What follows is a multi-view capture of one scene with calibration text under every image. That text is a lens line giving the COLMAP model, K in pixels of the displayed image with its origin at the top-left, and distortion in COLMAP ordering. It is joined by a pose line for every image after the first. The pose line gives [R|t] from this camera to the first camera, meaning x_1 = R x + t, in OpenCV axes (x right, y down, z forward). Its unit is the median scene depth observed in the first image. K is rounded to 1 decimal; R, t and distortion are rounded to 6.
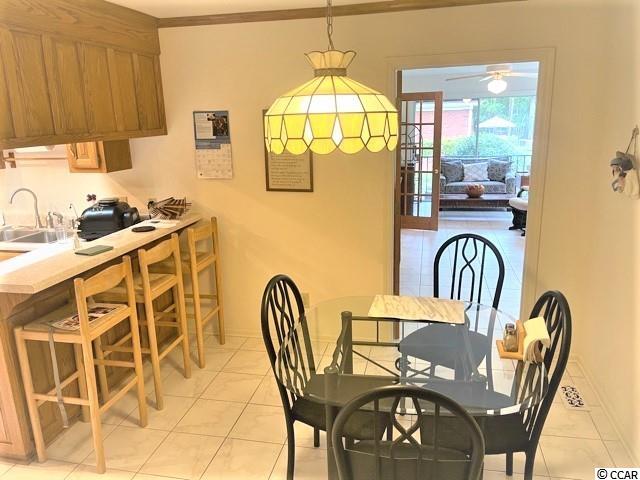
lens RADIAL K [[480.6, 0, 320.8], [0, 480.6, 236.8], [0, 0, 1]] dist [0.070322, -0.090050]
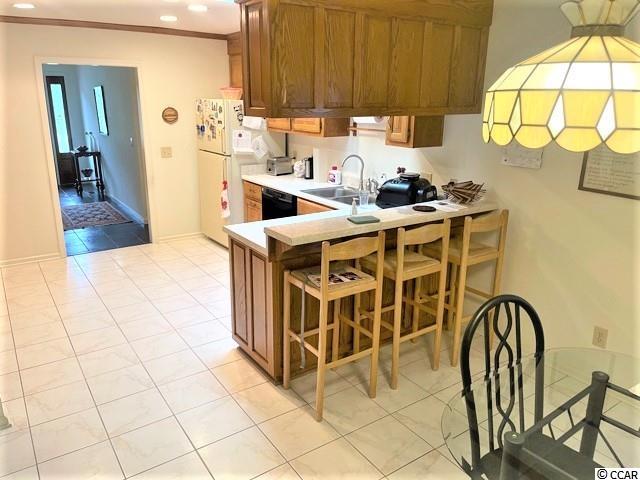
lens RADIAL K [[480.6, 0, 320.7], [0, 480.6, 234.0], [0, 0, 1]] dist [0.070322, -0.090050]
pose [[0.732260, 0.217617, -0.645320, 0.159325], [-0.194154, 0.974956, 0.108467, -0.040028], [0.652762, 0.045866, 0.756173, 0.162293]]
